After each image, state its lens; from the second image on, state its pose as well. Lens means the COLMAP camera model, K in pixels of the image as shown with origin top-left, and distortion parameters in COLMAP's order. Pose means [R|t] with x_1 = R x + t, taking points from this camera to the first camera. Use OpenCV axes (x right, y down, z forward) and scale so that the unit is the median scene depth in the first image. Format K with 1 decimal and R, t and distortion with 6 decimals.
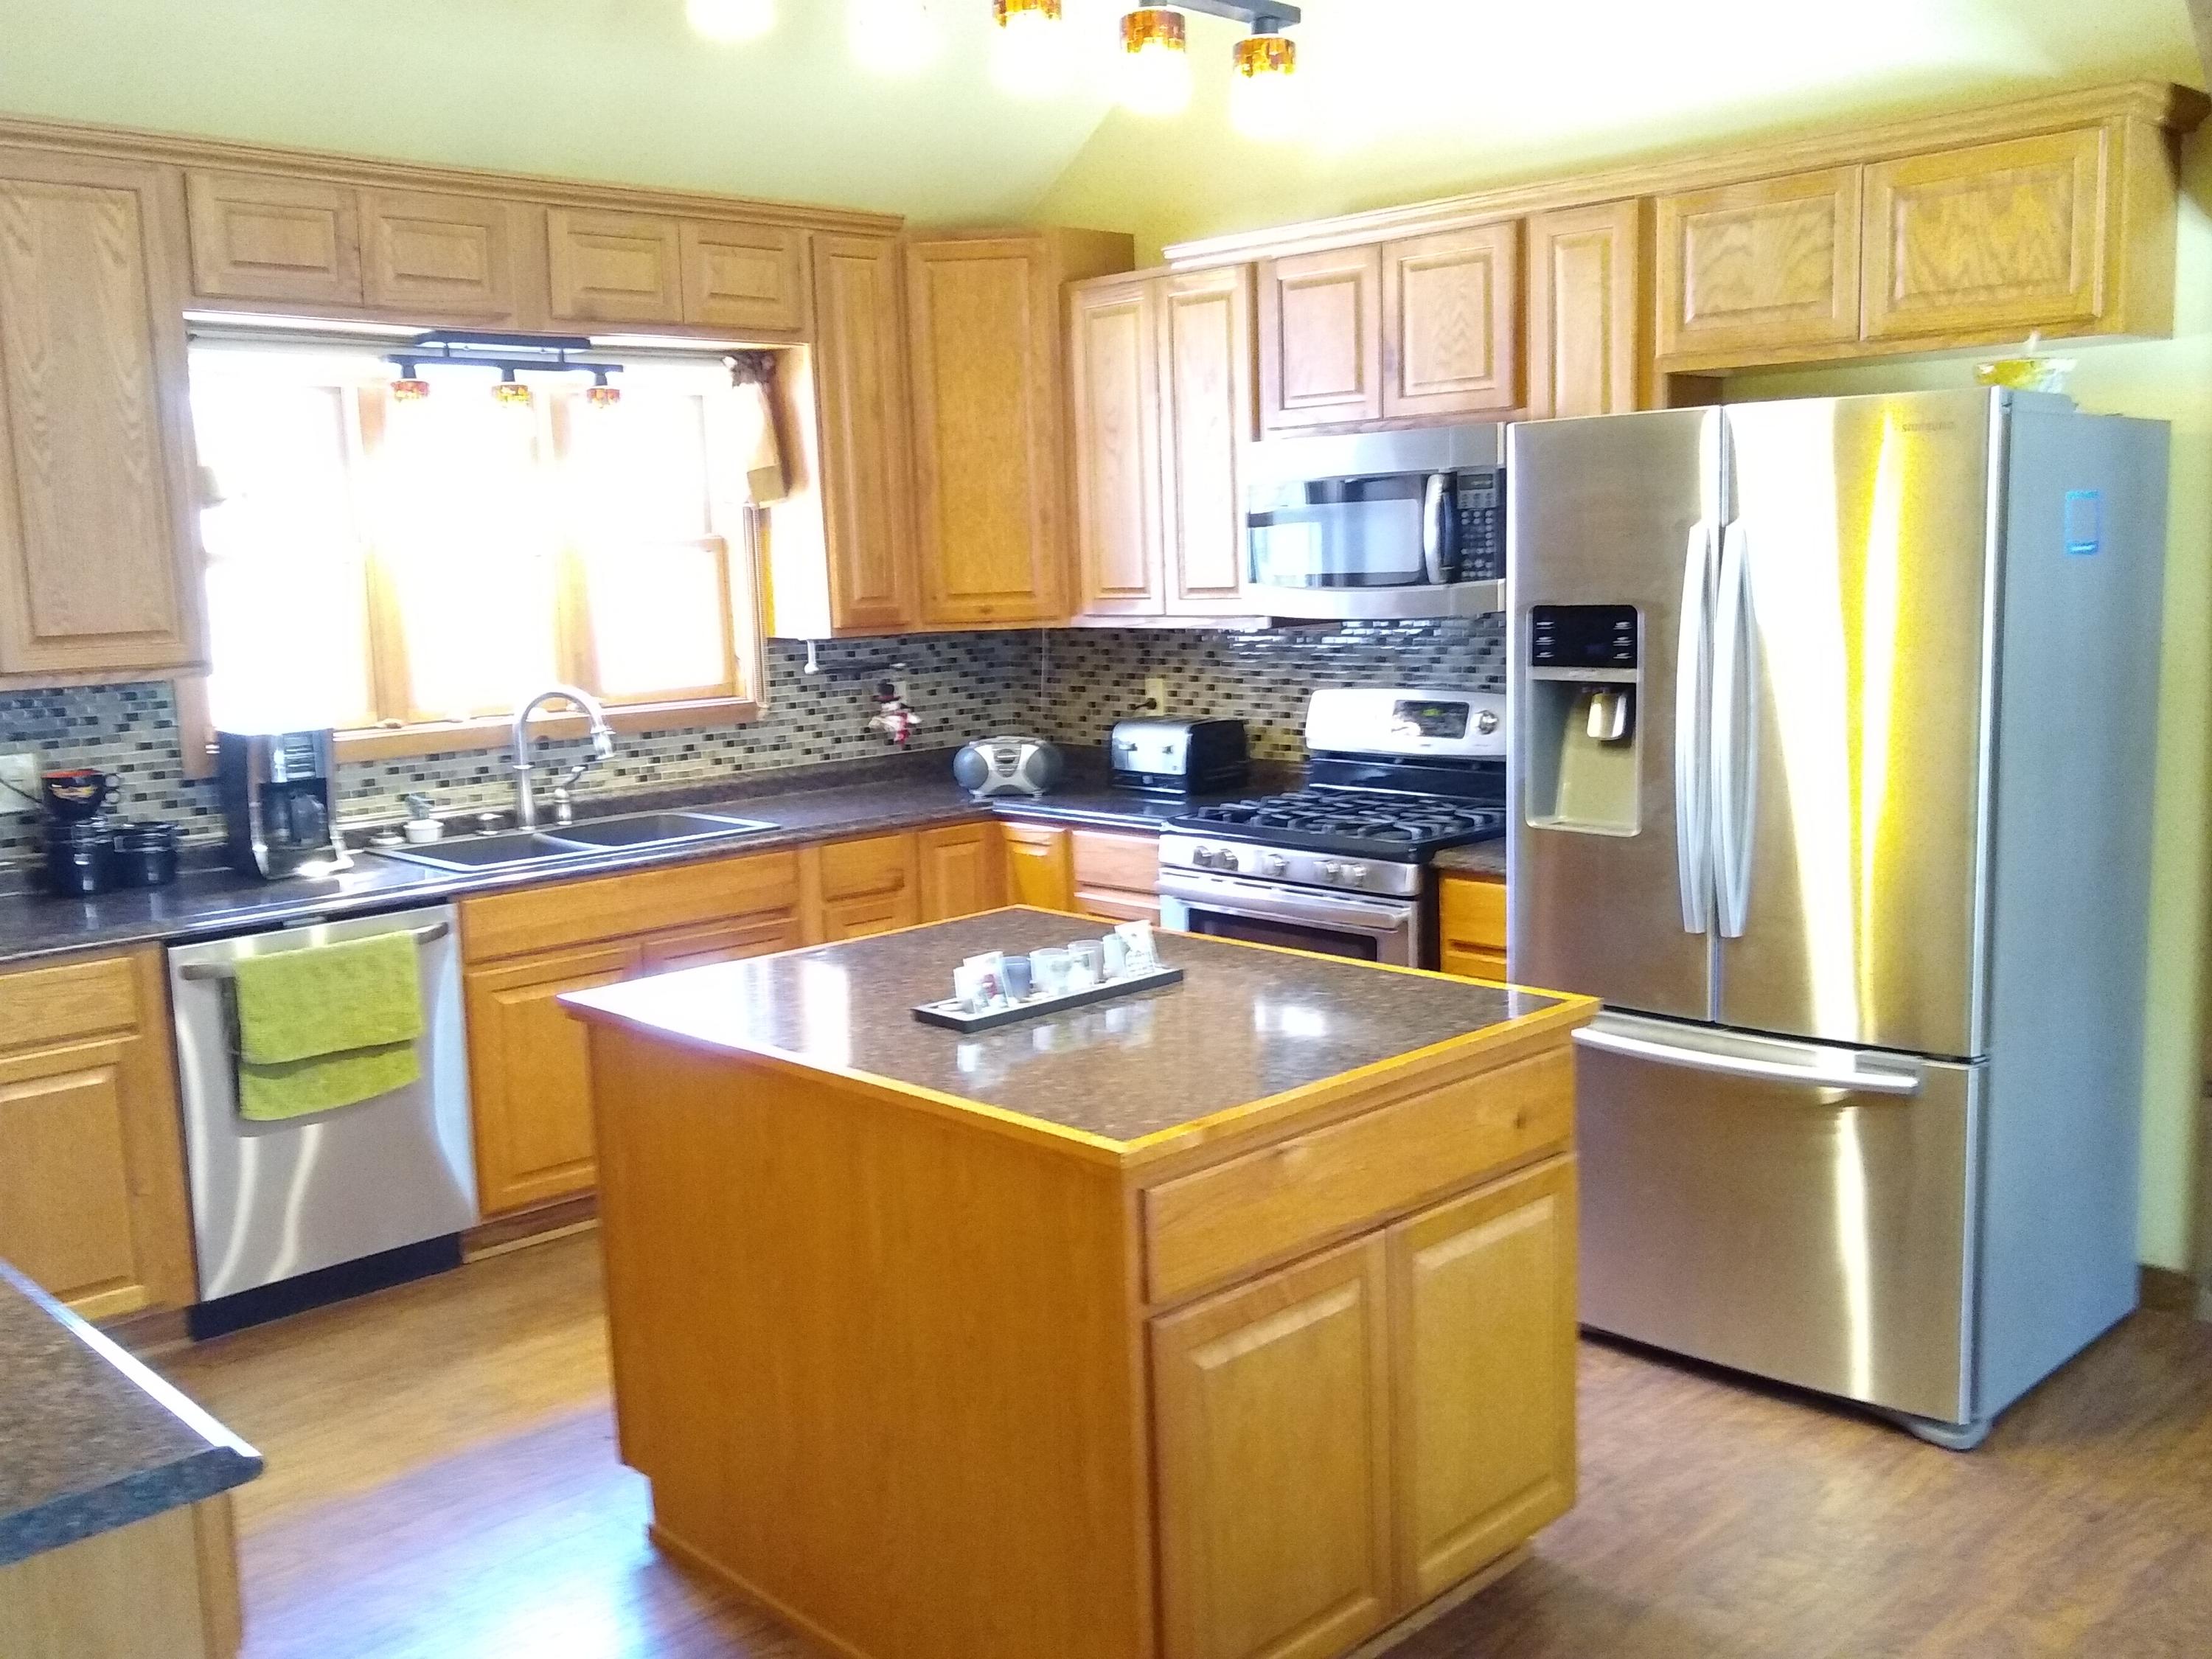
lens RADIAL K [[1975.5, 0, 1091.3], [0, 1975.5, 839.2], [0, 0, 1]] dist [0.003179, -0.046076]
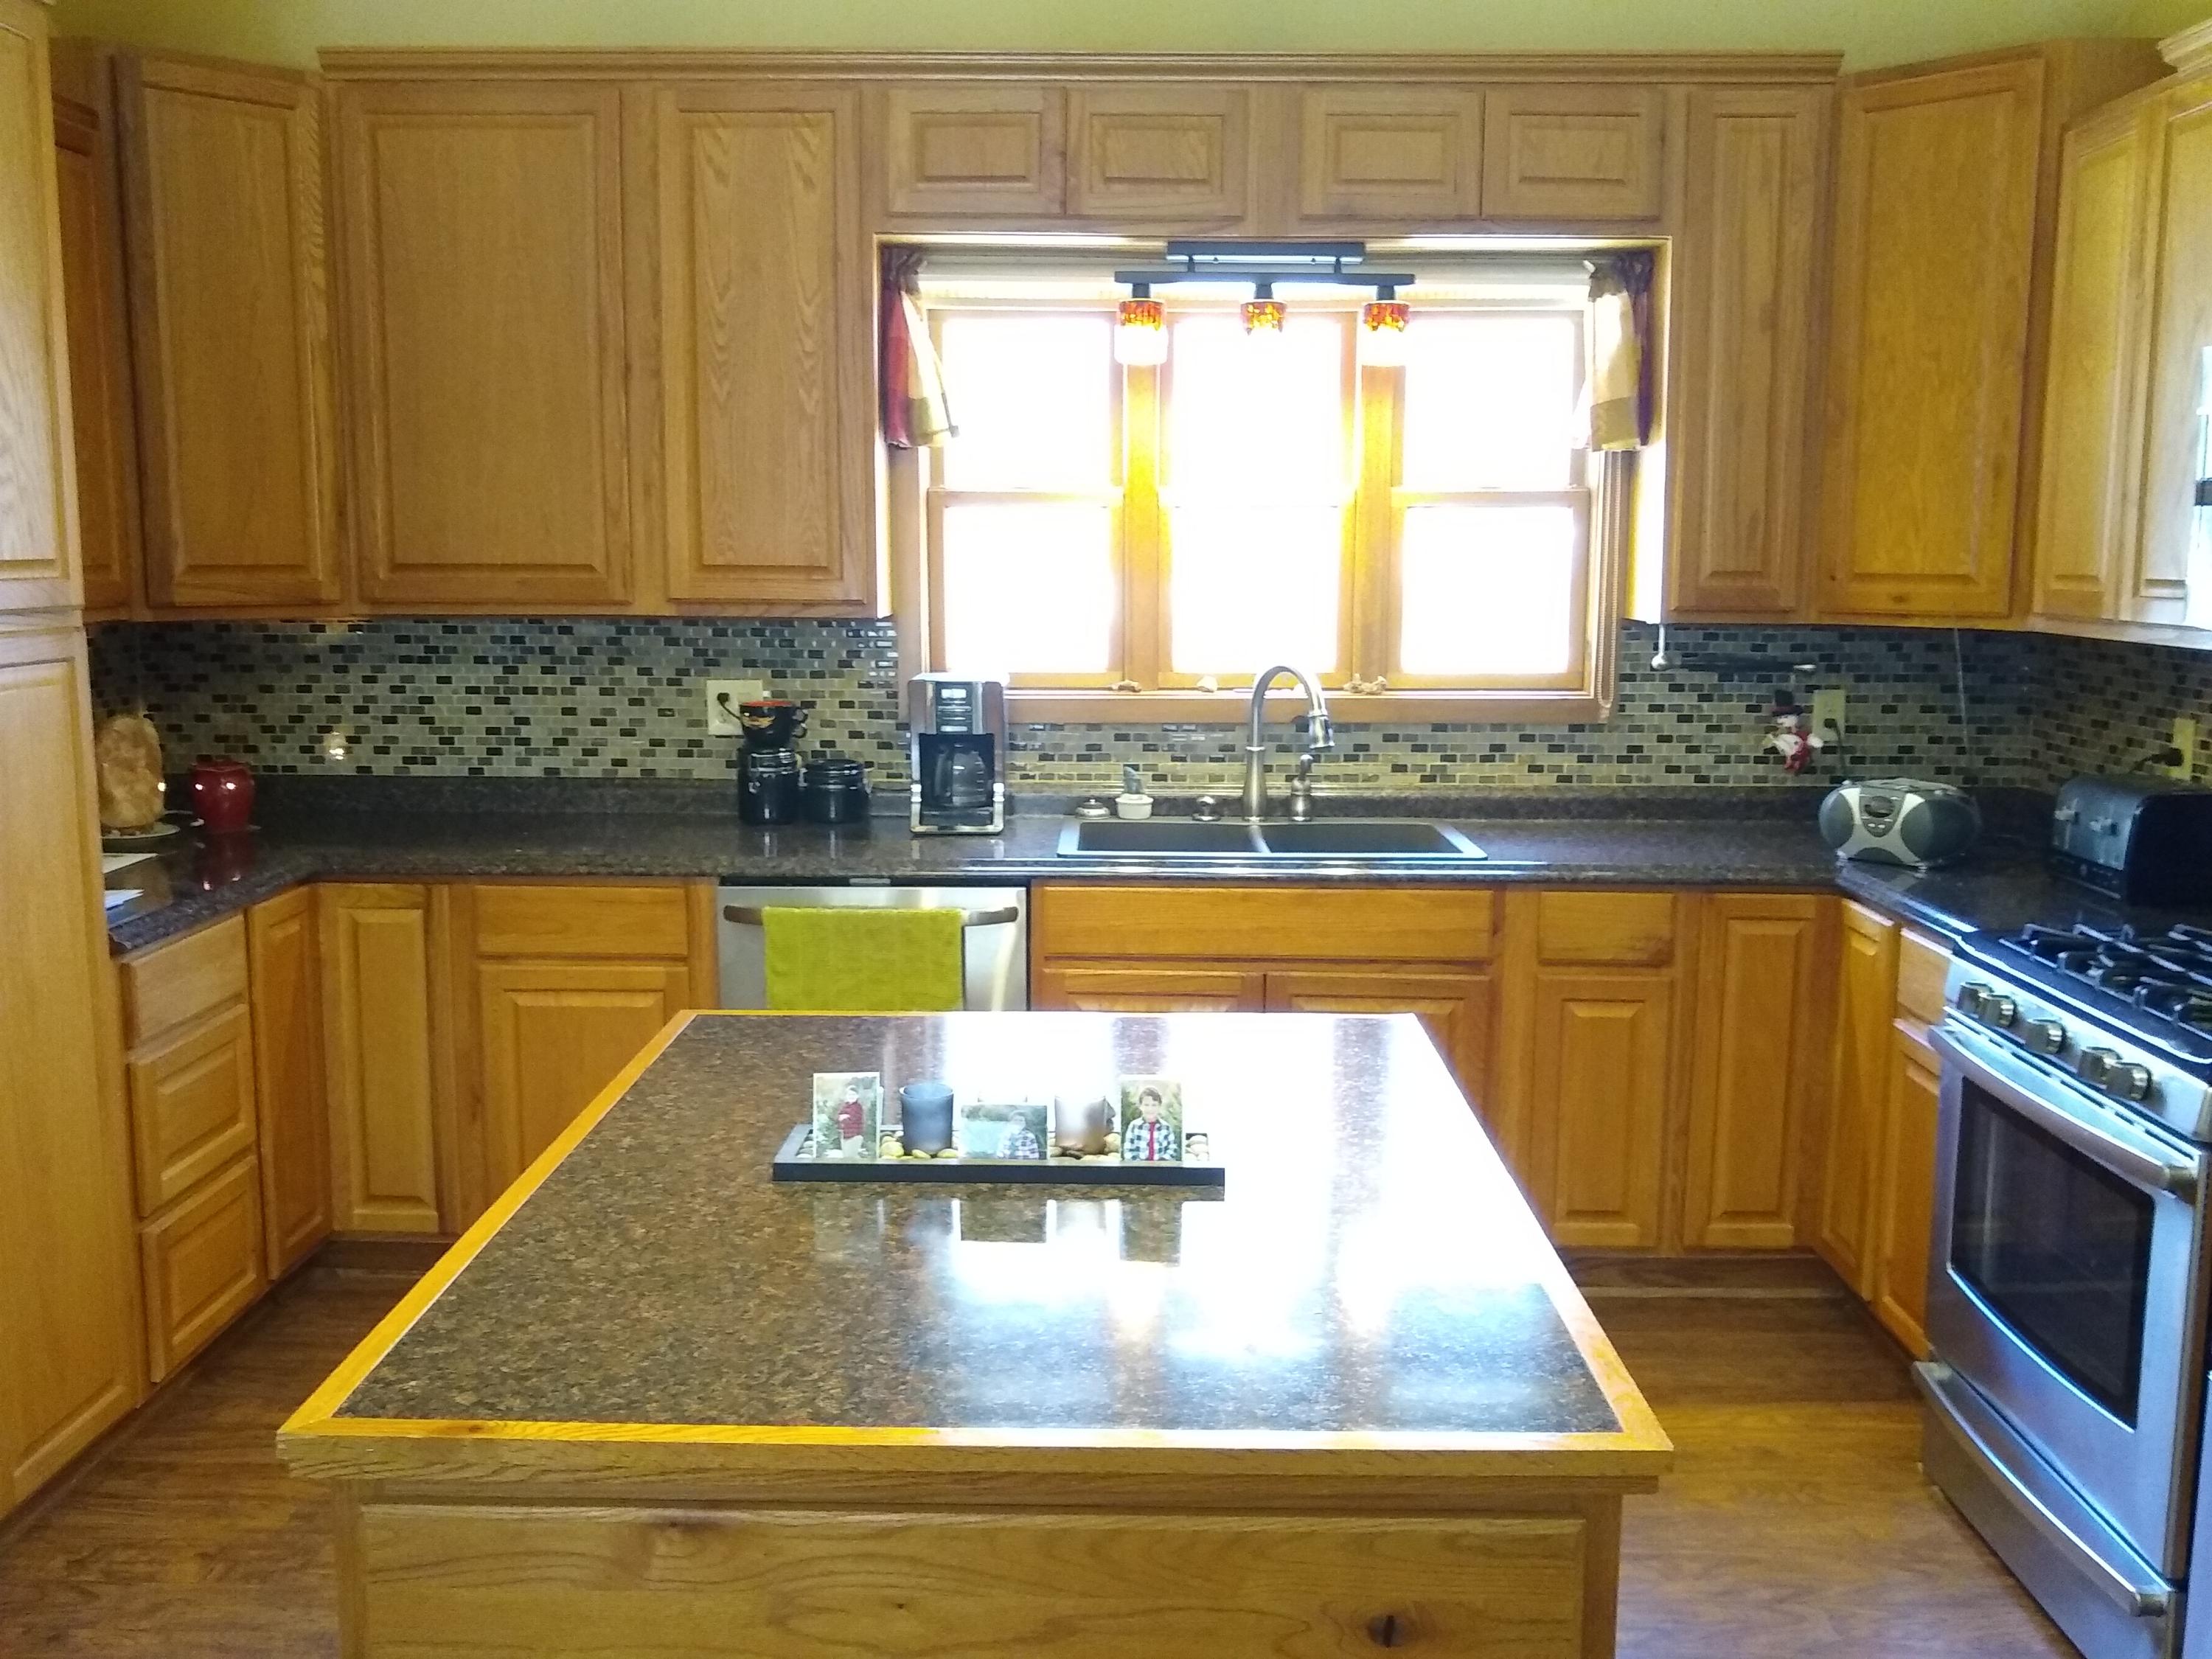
lens RADIAL K [[1975.5, 0, 1093.4], [0, 1975.5, 845.8], [0, 0, 1]] dist [0.003179, -0.046076]
pose [[0.714587, 0.139512, -0.685494, 0.313590], [-0.129127, 0.989379, 0.066751, -0.050696], [0.687526, 0.040817, 0.725012, 0.383868]]
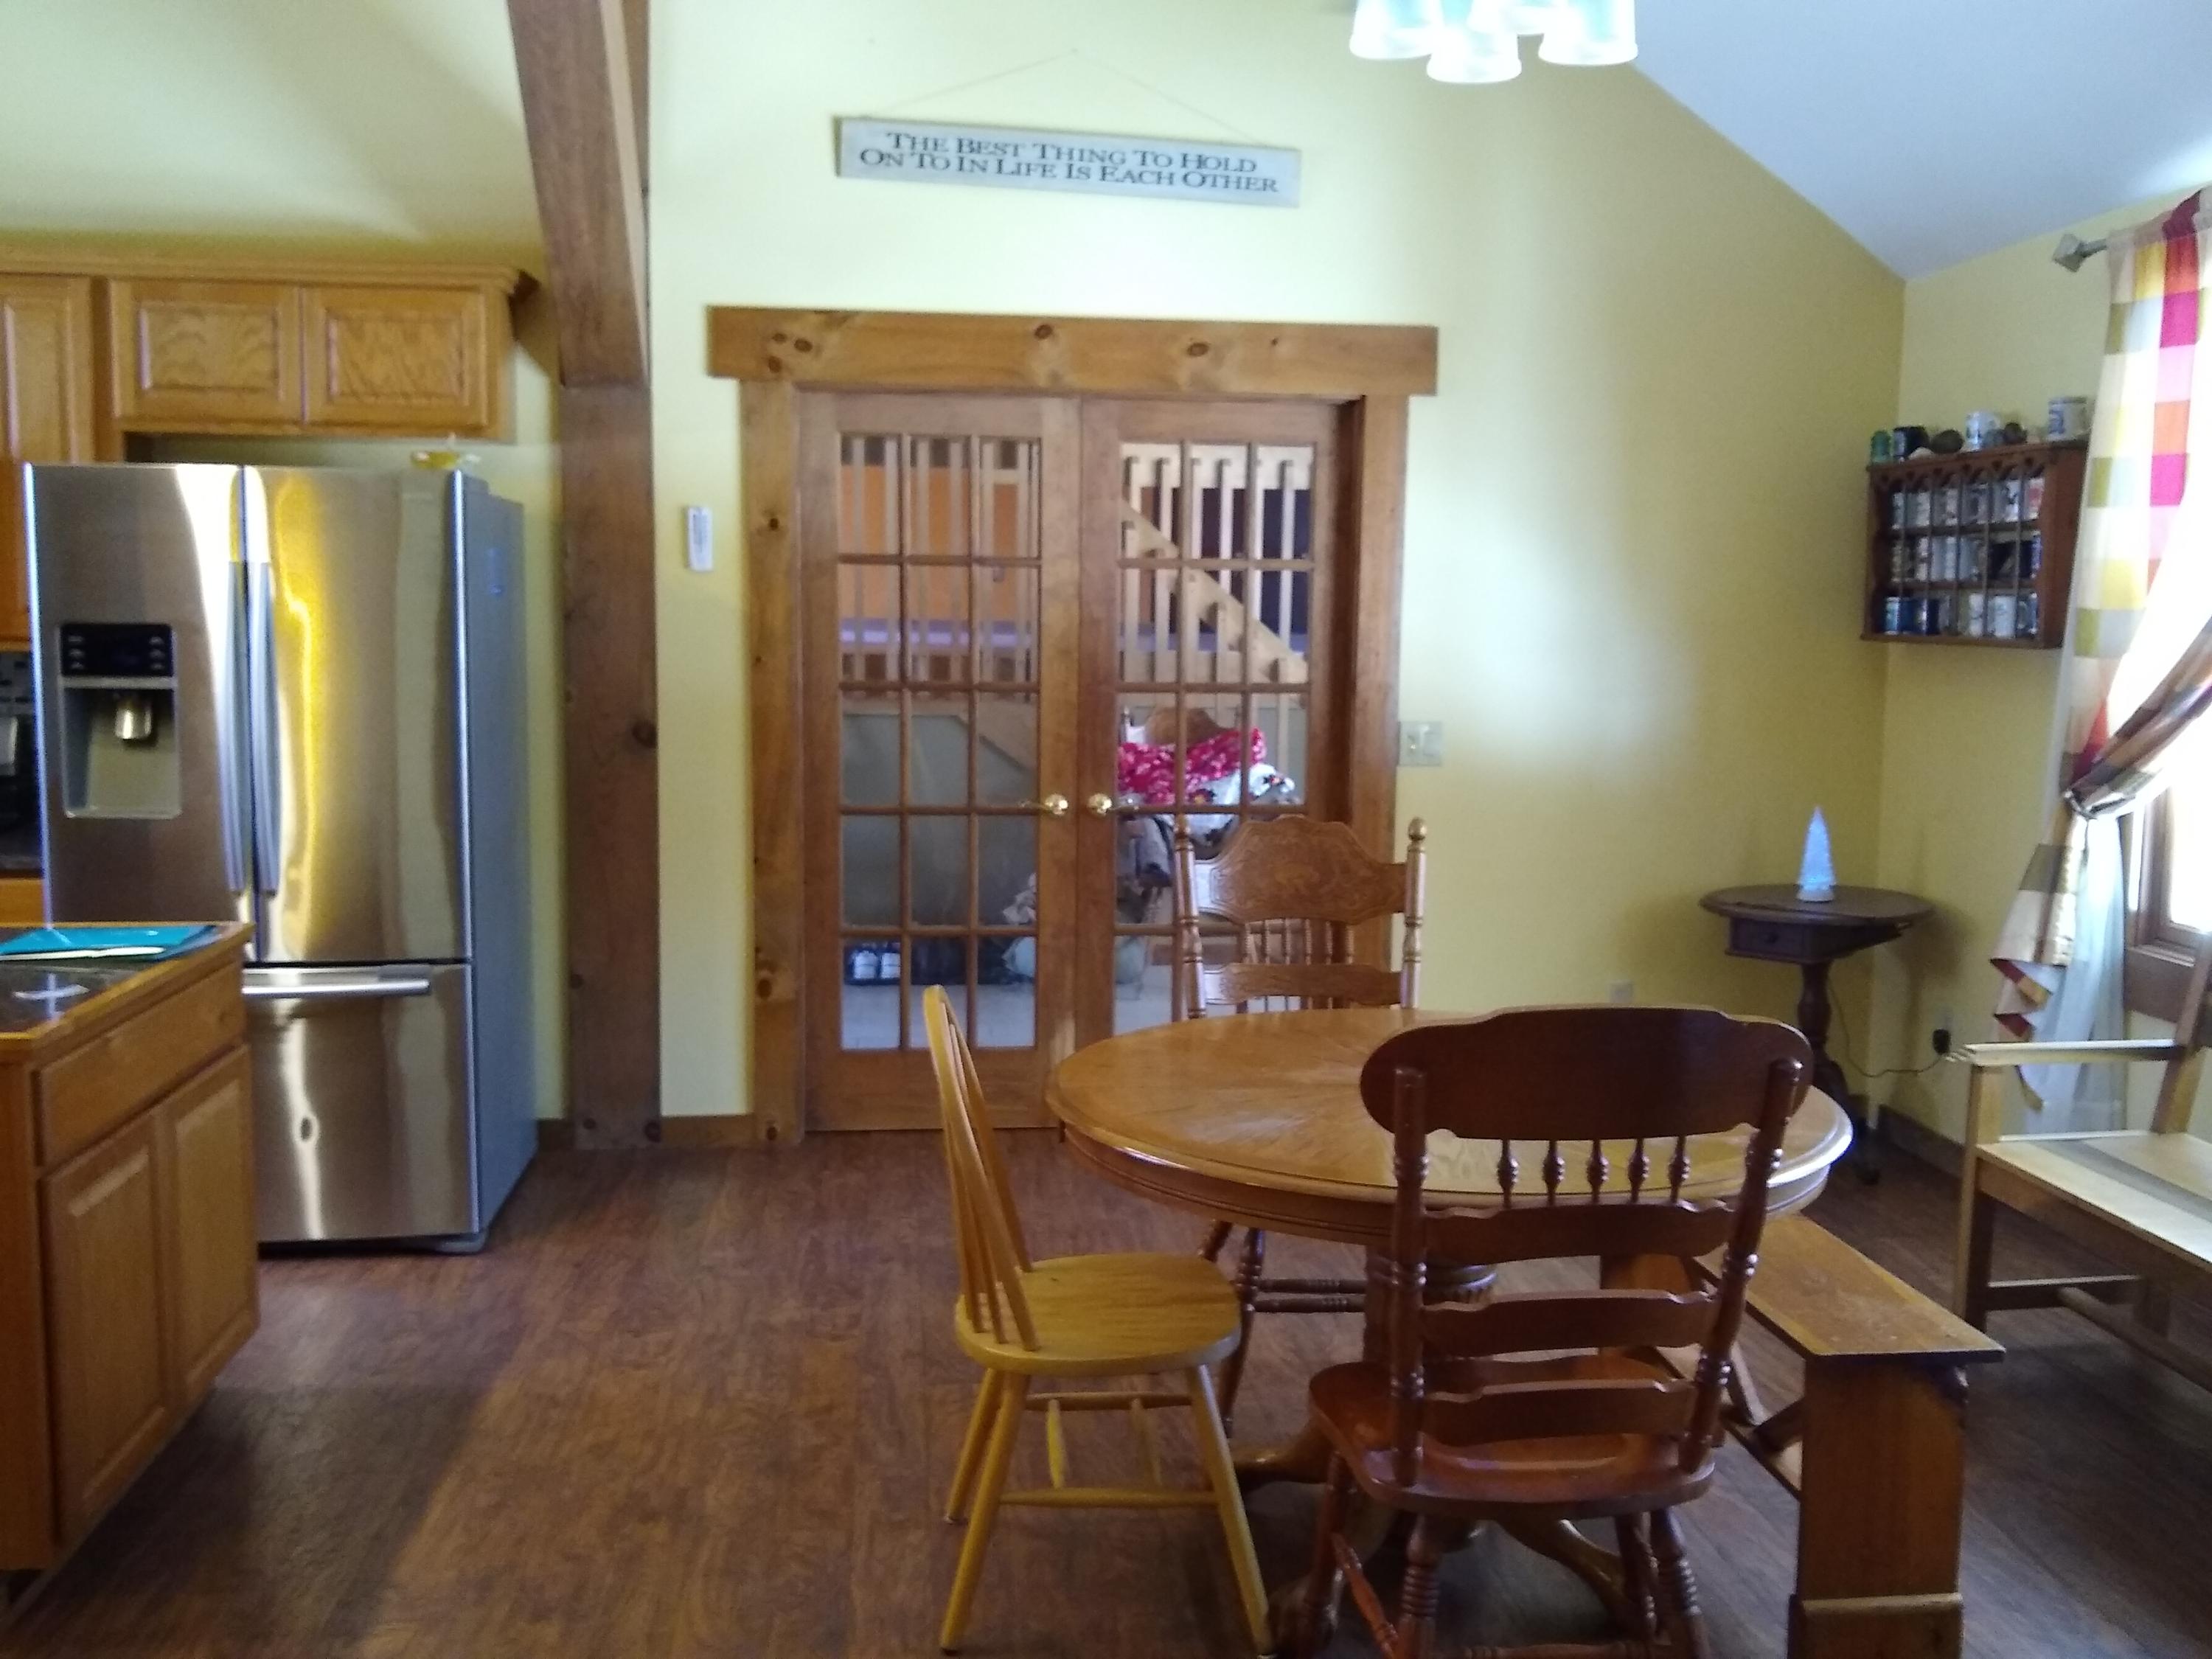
lens RADIAL K [[1975.5, 0, 1142.8], [0, 1975.5, 806.8], [0, 0, 1]] dist [0.003179, -0.046076]
pose [[0.597626, -0.046985, 0.800397, -0.287281], [0.084513, 0.996412, -0.004612, 0.041436], [-0.797309, 0.070400, 0.599452, -0.160504]]
